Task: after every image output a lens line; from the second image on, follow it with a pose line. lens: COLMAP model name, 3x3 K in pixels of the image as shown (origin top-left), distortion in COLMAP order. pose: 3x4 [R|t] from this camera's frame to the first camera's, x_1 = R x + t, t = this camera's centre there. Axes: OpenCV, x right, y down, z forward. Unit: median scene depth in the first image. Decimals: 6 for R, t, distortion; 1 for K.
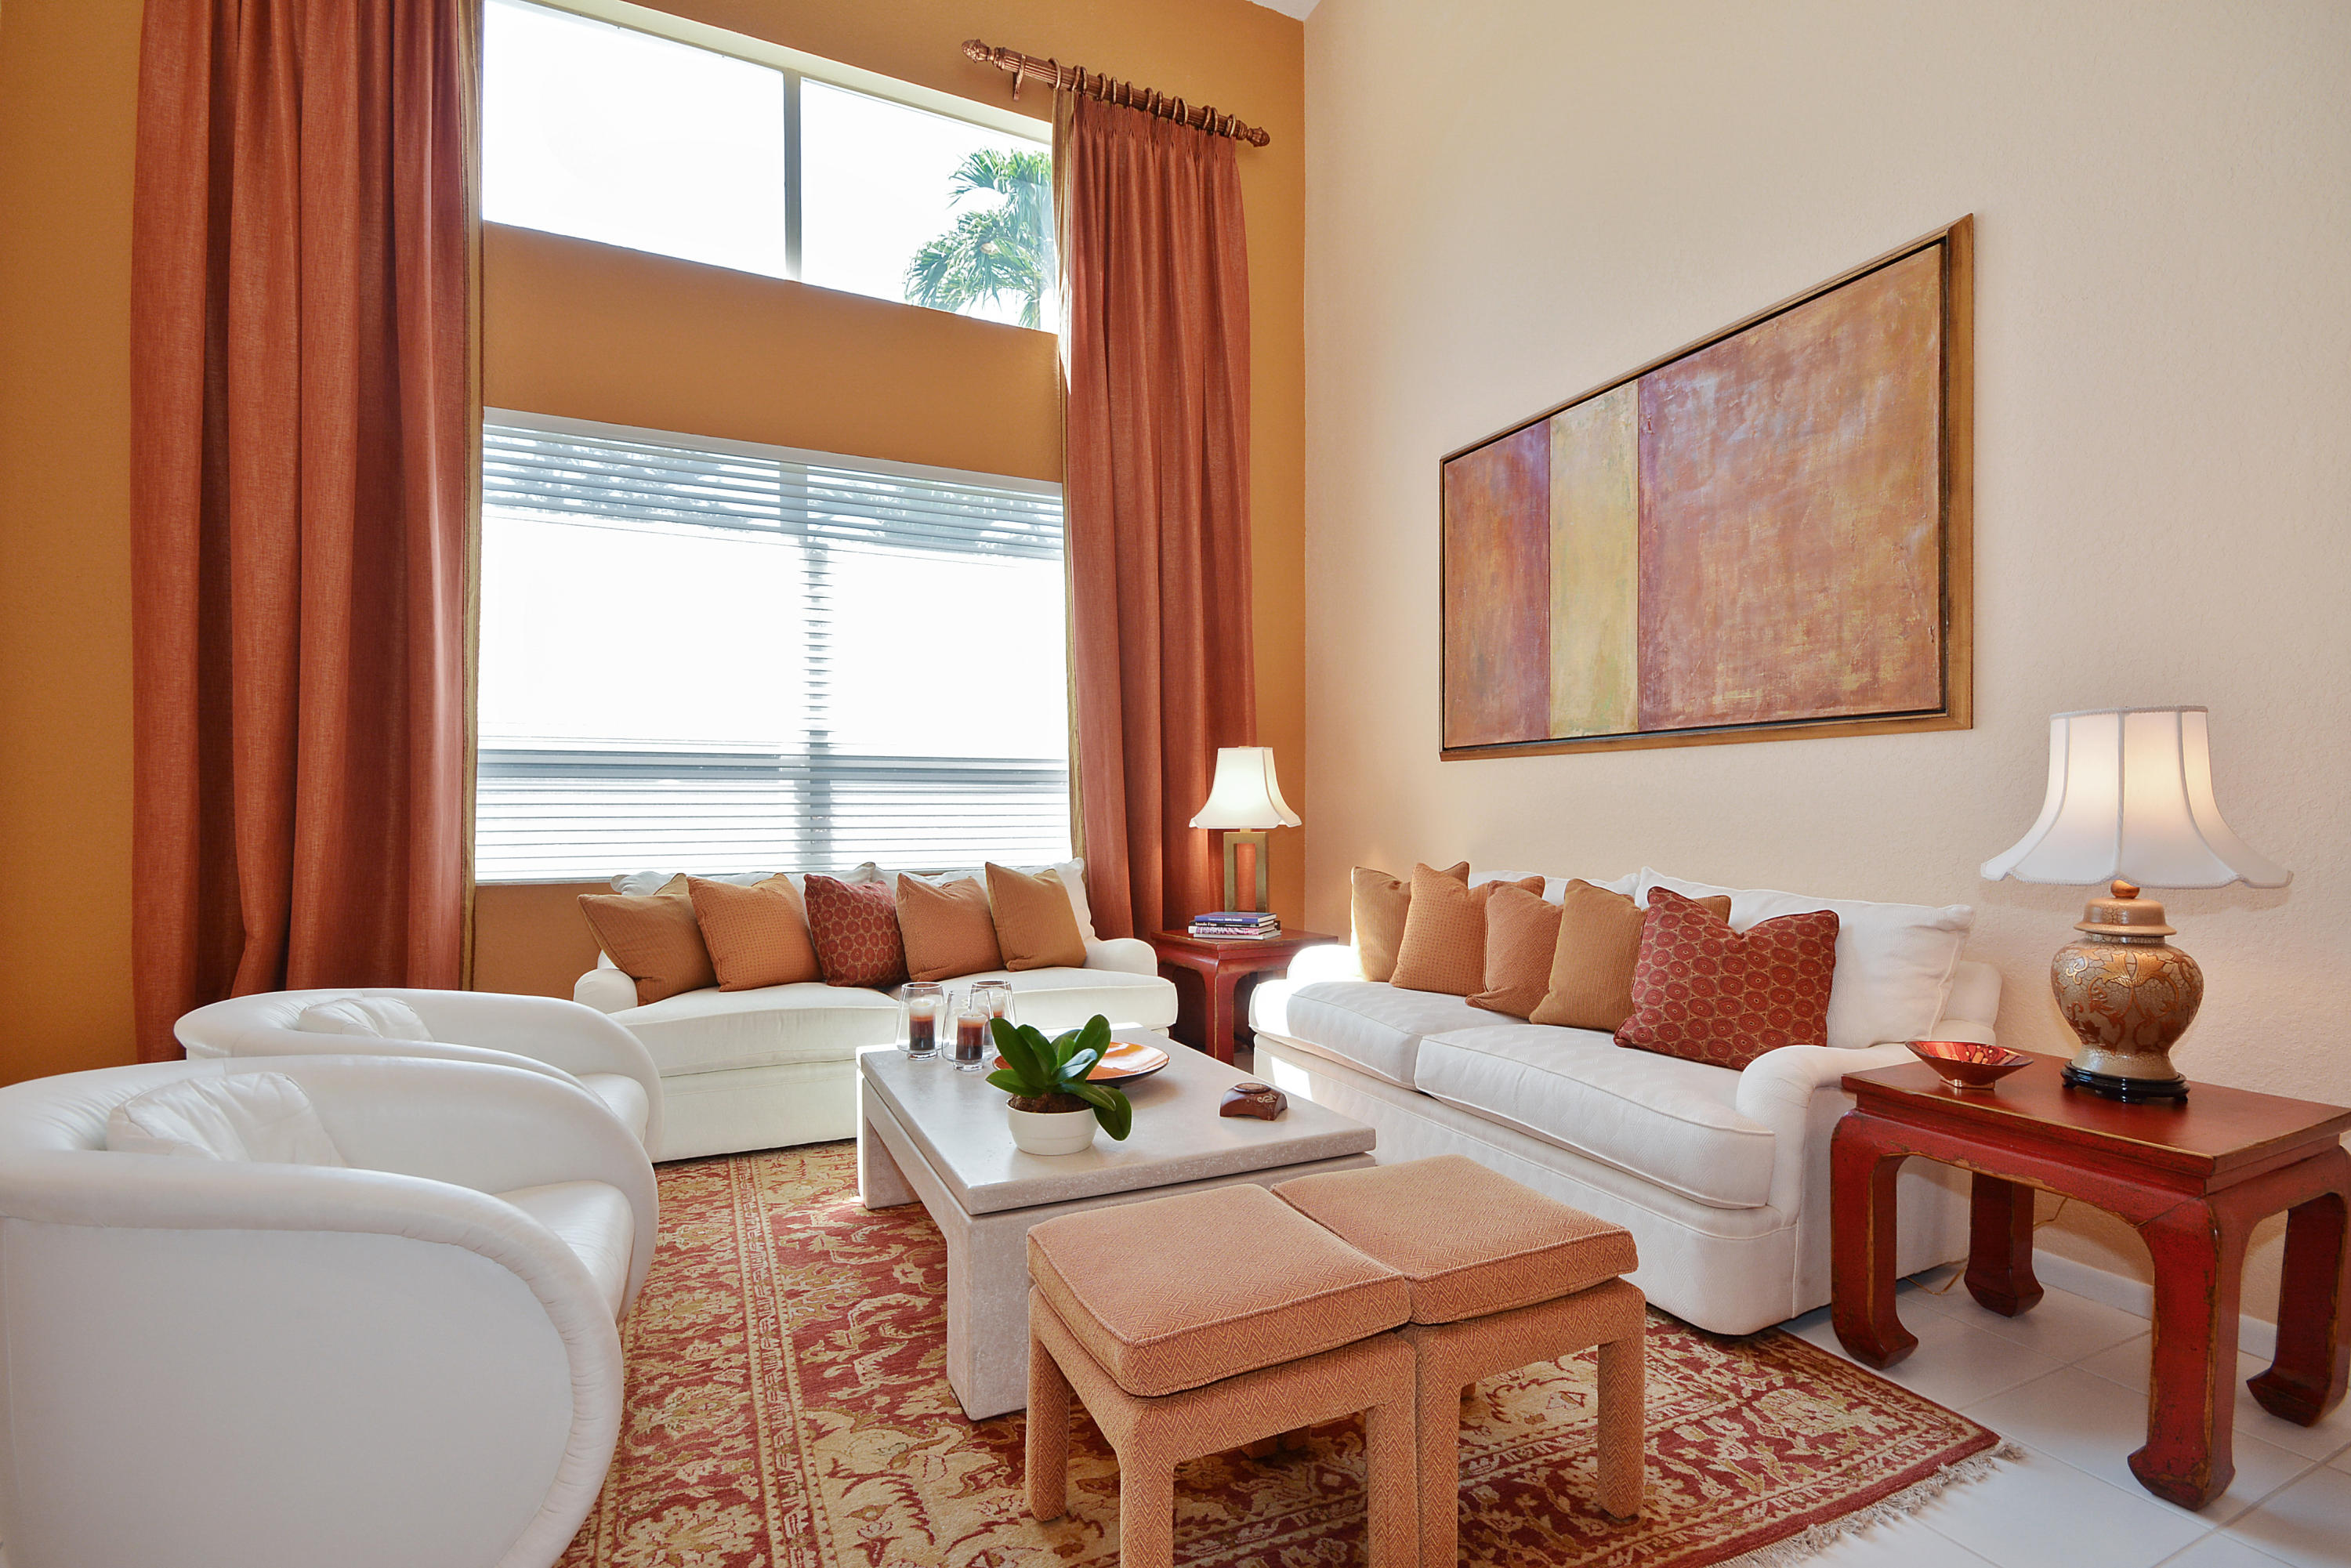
lens RADIAL K [[1044.9, 0, 1175.9], [0, 1044.9, 790.7], [0, 0, 1]] dist [0.003498, 0.000197]
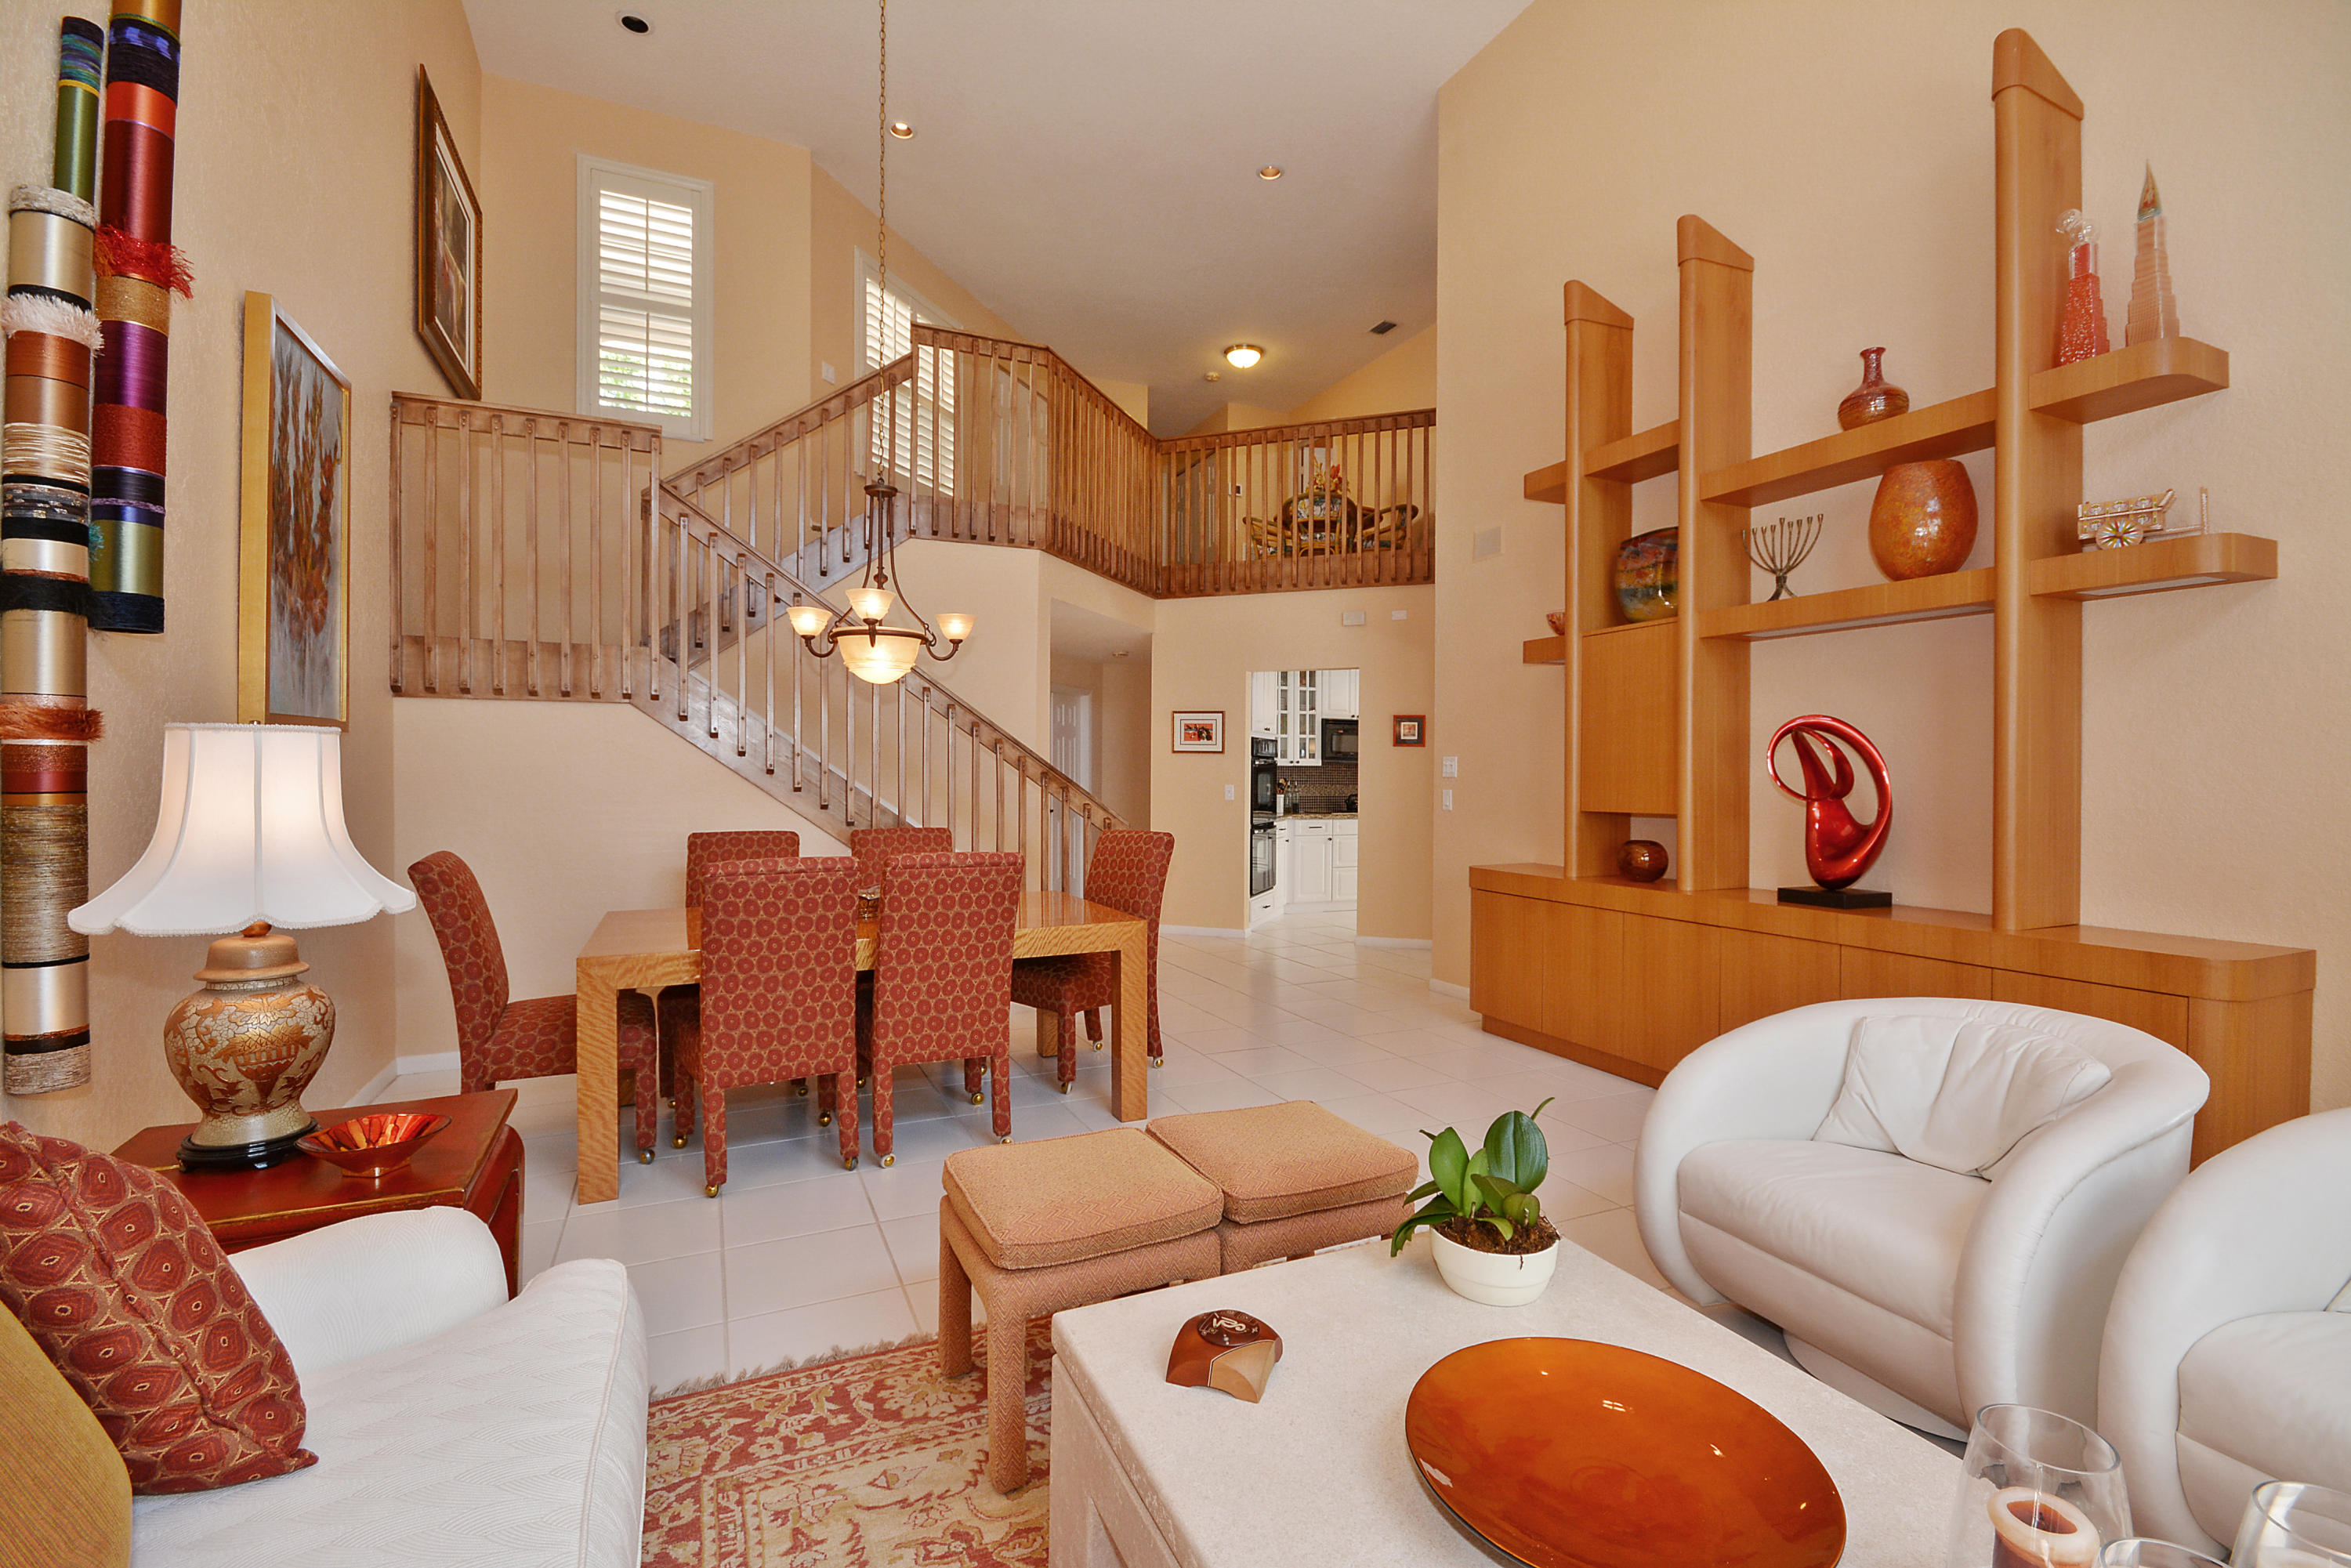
lens RADIAL K [[1044.9, 0, 1182.1], [0, 1044.9, 776.5], [0, 0, 1]] dist [0.003498, 0.000197]
pose [[-0.999798, 0.001495, 0.020061, 0.037976], [0.001514, 0.999998, 0.000959, -0.013056], [-0.020060, 0.000989, -0.999798, 0.714922]]
